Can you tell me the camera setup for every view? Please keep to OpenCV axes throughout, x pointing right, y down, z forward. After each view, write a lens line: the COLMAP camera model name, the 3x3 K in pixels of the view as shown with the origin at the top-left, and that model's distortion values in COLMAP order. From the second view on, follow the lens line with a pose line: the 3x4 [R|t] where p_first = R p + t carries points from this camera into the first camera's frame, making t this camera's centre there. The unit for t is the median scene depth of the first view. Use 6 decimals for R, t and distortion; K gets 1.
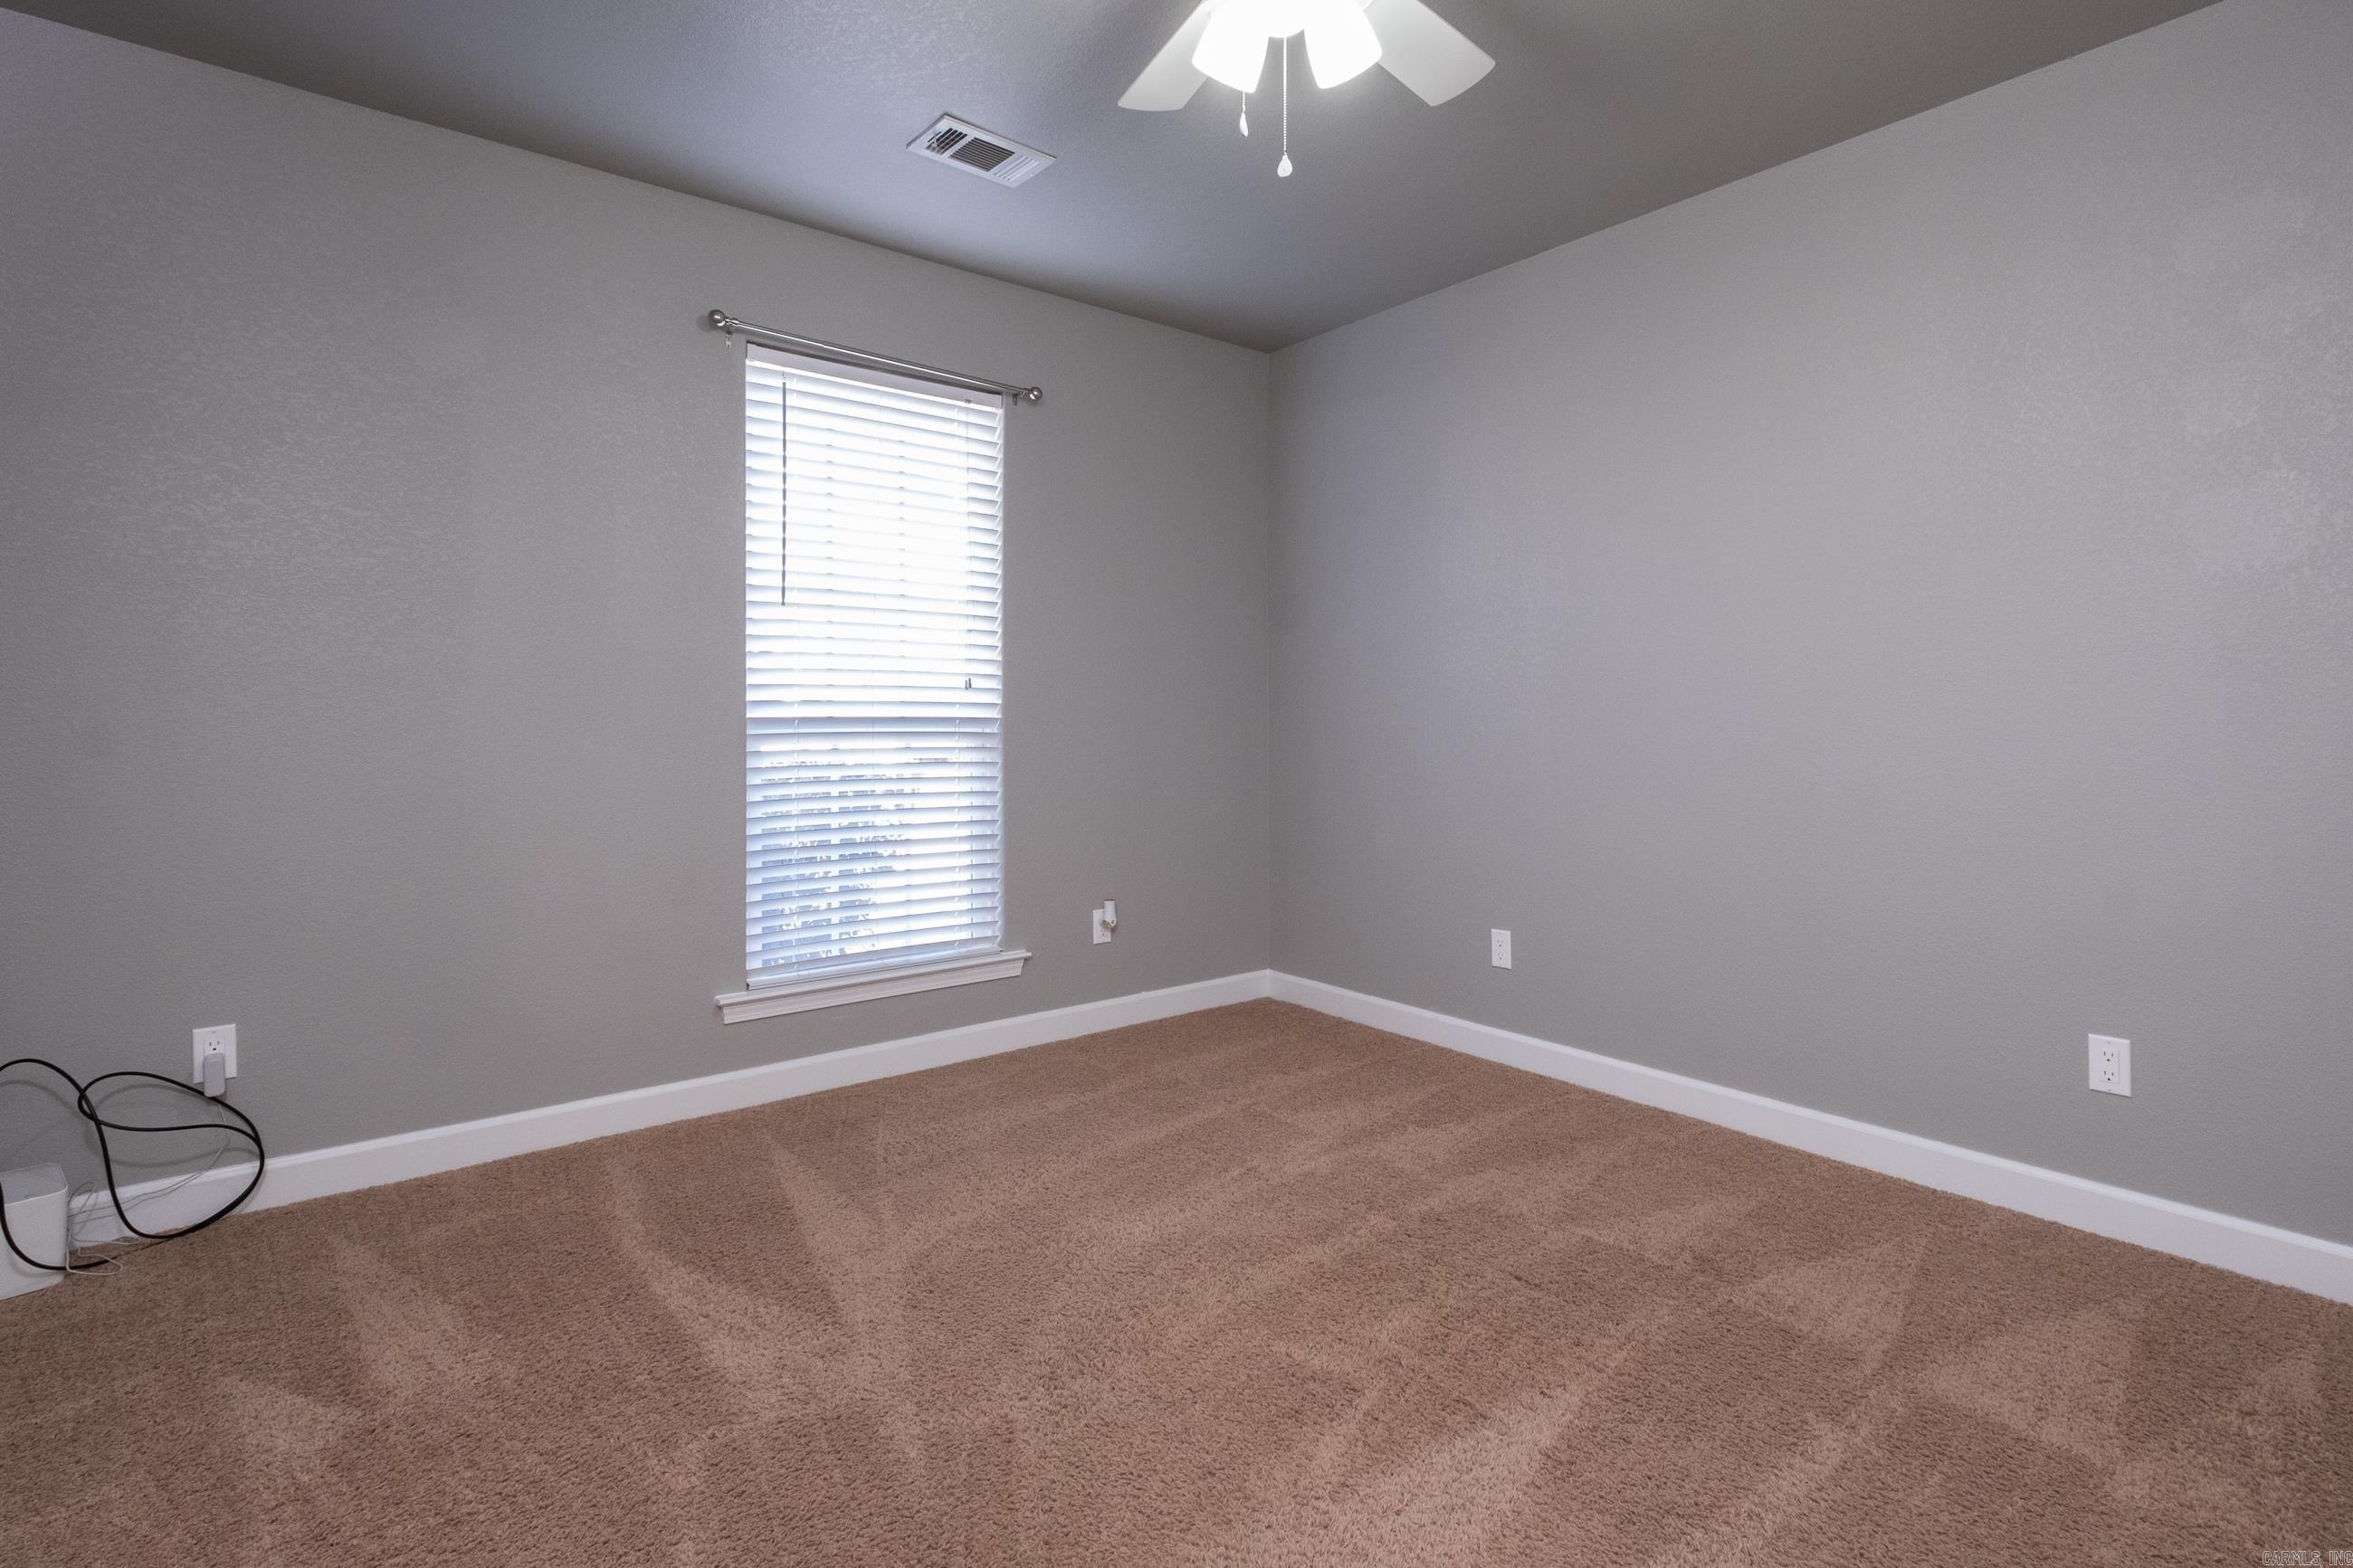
lens RADIAL K [[1146.5, 0, 1173.1], [0, 1146.5, 735.1], [0, 0, 1]] dist [0.002381, 0.000345]
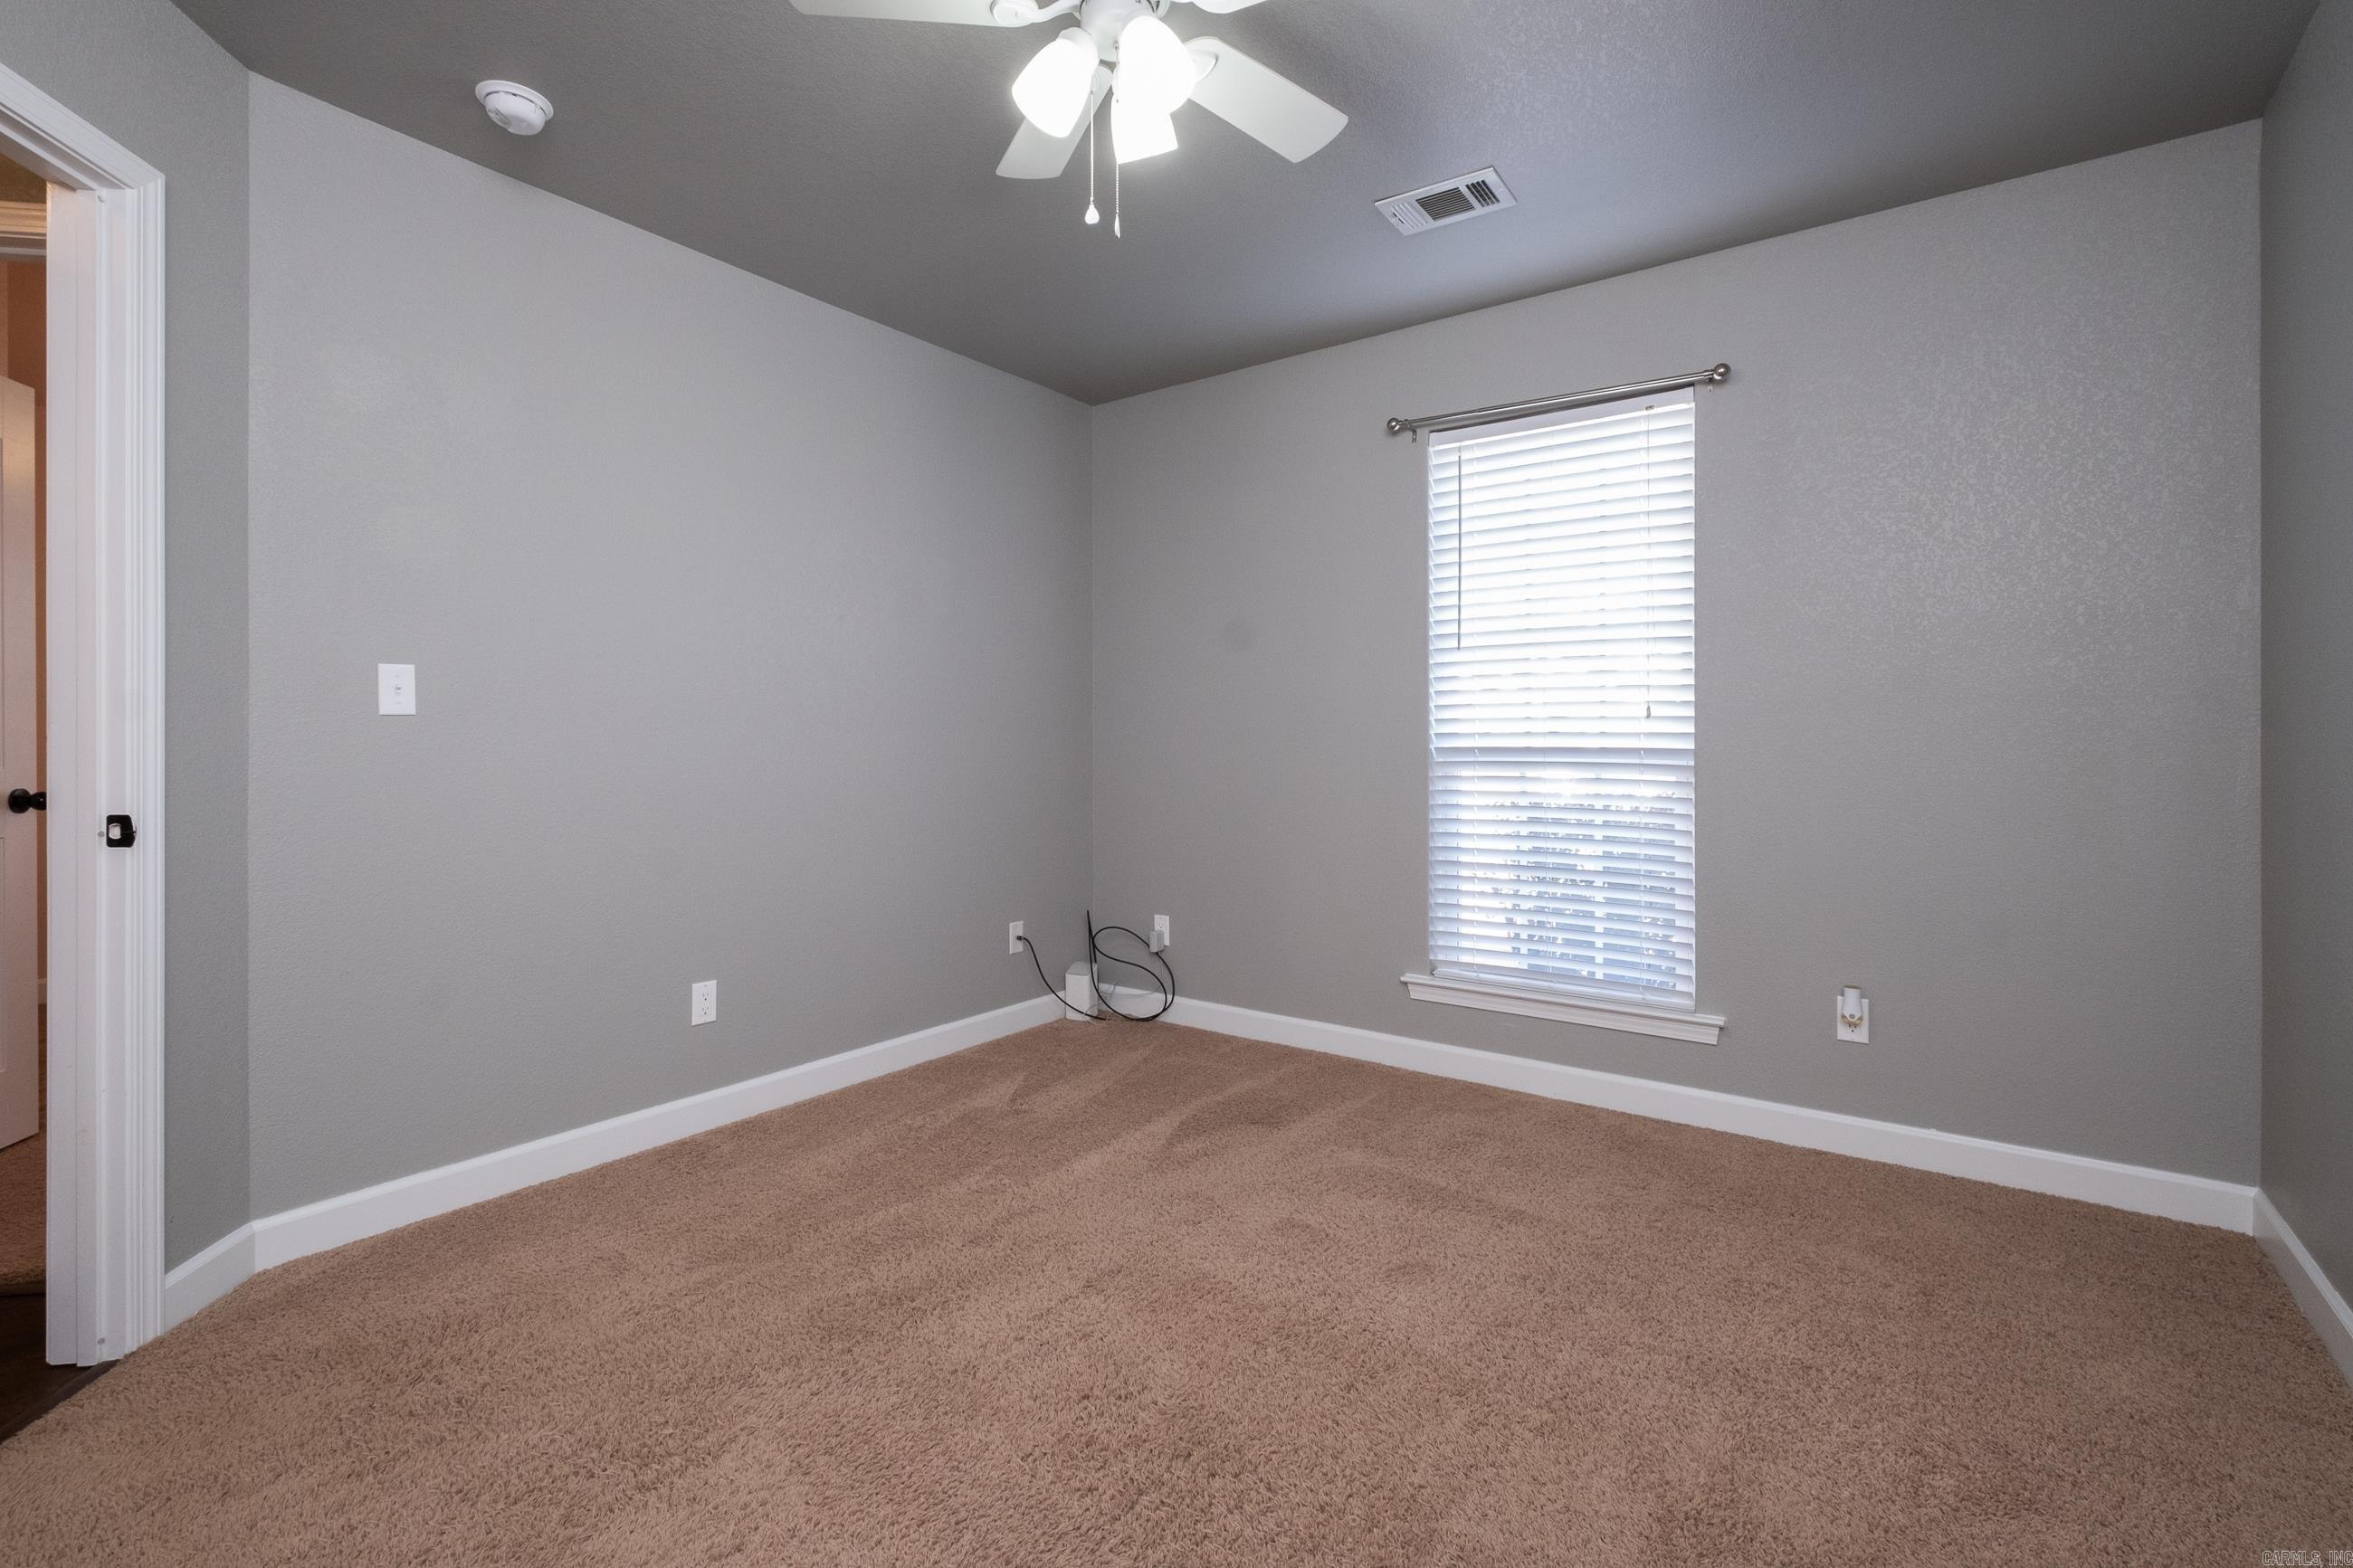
lens RADIAL K [[1064.9, 0, 1170.4], [0, 1064.9, 758.4], [0, 0, 1]] dist [-0.002123, -0.000424]
pose [[0.251036, 0.017796, -0.967814, 0.620717], [-0.012184, 0.999810, 0.015224, -0.017396], [0.967901, 0.007970, 0.251205, 0.452714]]
